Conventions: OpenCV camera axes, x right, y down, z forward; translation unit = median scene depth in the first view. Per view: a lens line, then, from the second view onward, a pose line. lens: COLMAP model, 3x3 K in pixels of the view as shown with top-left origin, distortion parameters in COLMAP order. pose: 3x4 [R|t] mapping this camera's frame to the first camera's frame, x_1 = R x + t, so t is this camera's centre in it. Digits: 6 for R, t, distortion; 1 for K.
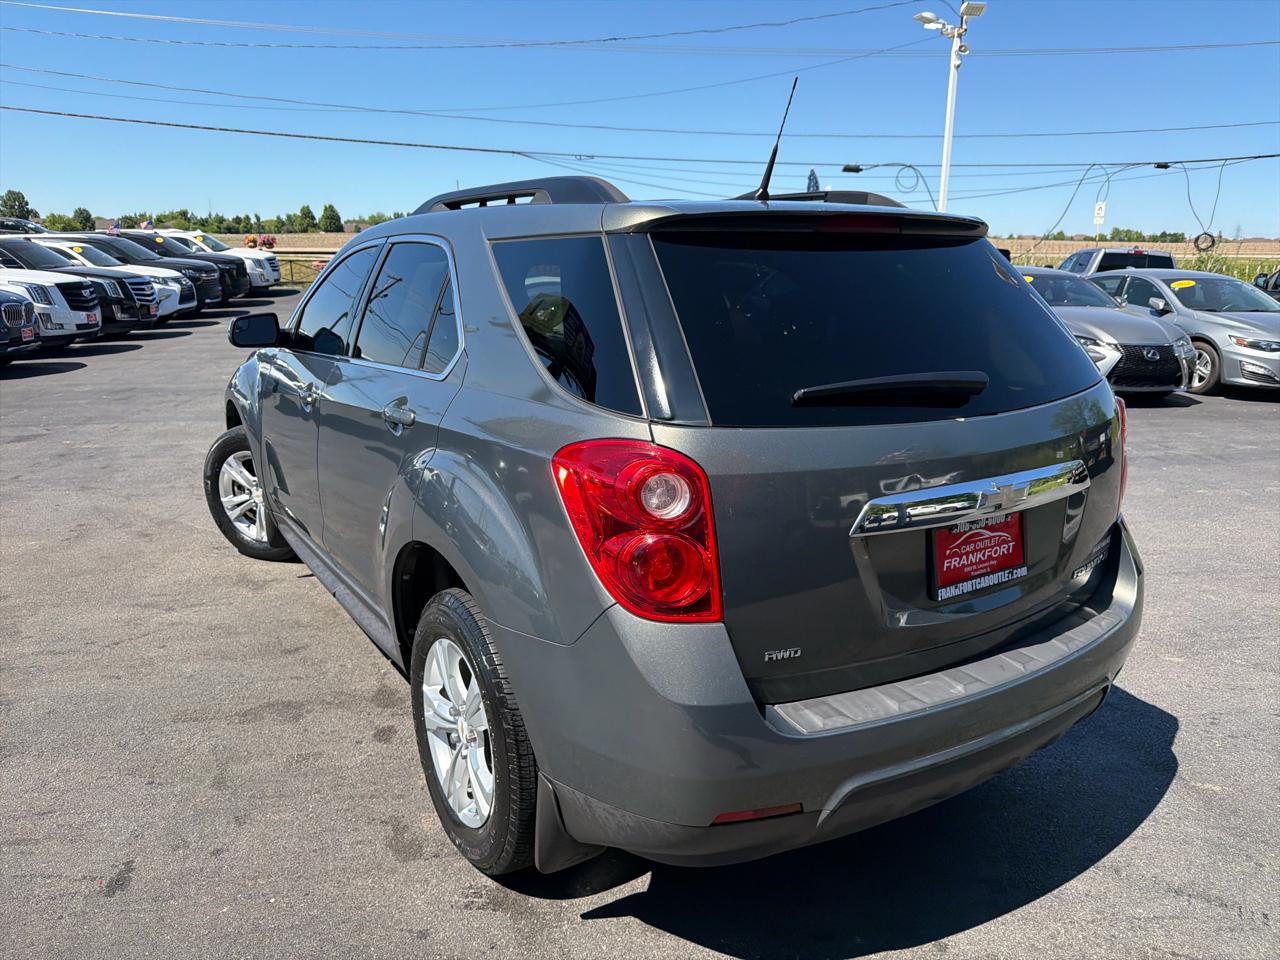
lens RADIAL K [[905.5, 0, 644.9], [0, 905.5, 477.8], [0, 0, 1]] dist [0.016854, -0.030228]
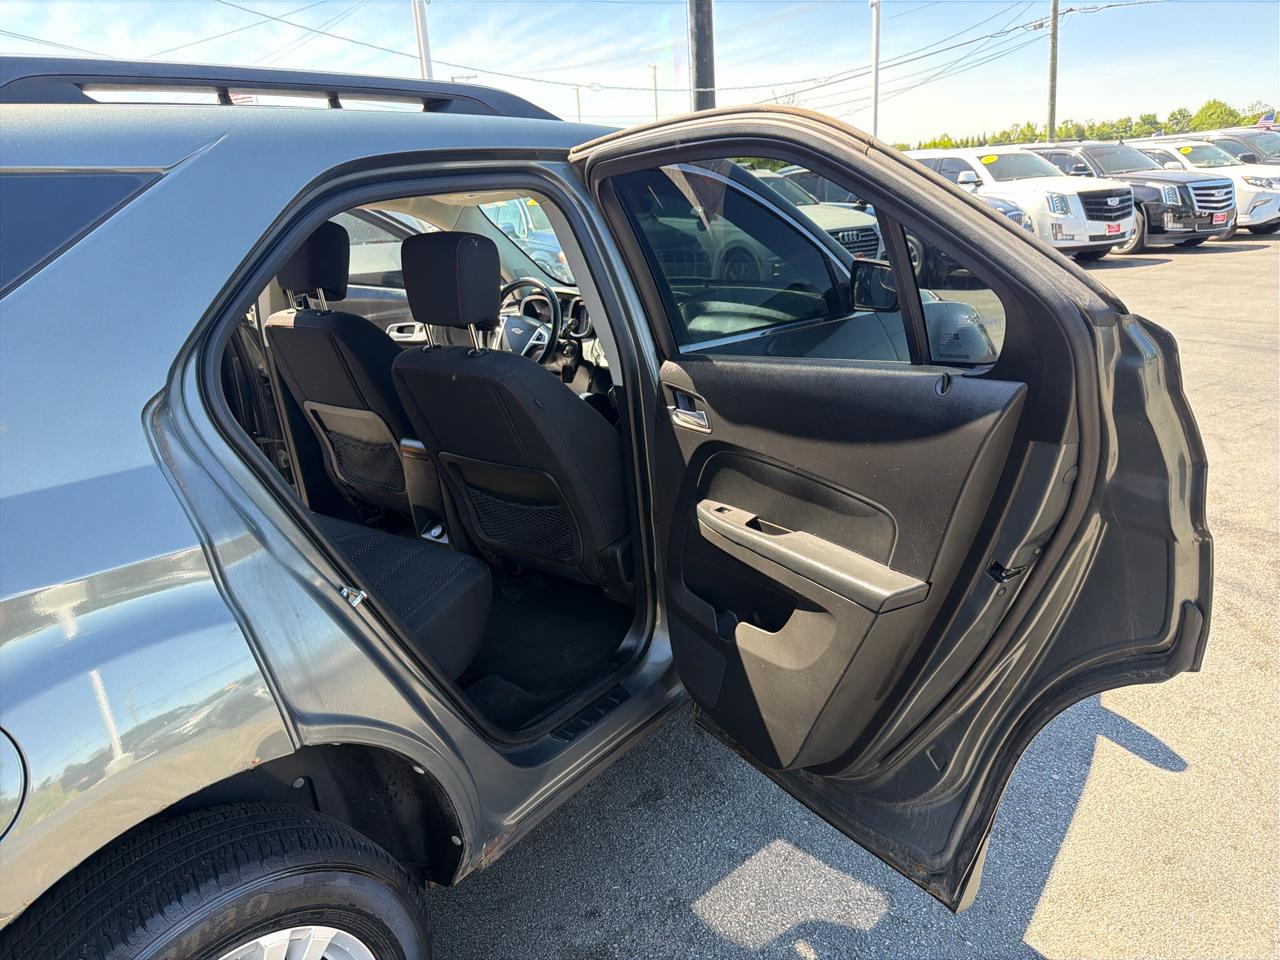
lens RADIAL K [[905.5, 0, 639.3], [0, 905.5, 486.4], [0, 0, 1]] dist [0.016854, -0.030228]
pose [[0.333473, 0.270874, -0.903008, 0.154715], [-0.165963, 0.959743, 0.226604, -0.055571], [0.928037, 0.074300, 0.365003, 0.238871]]
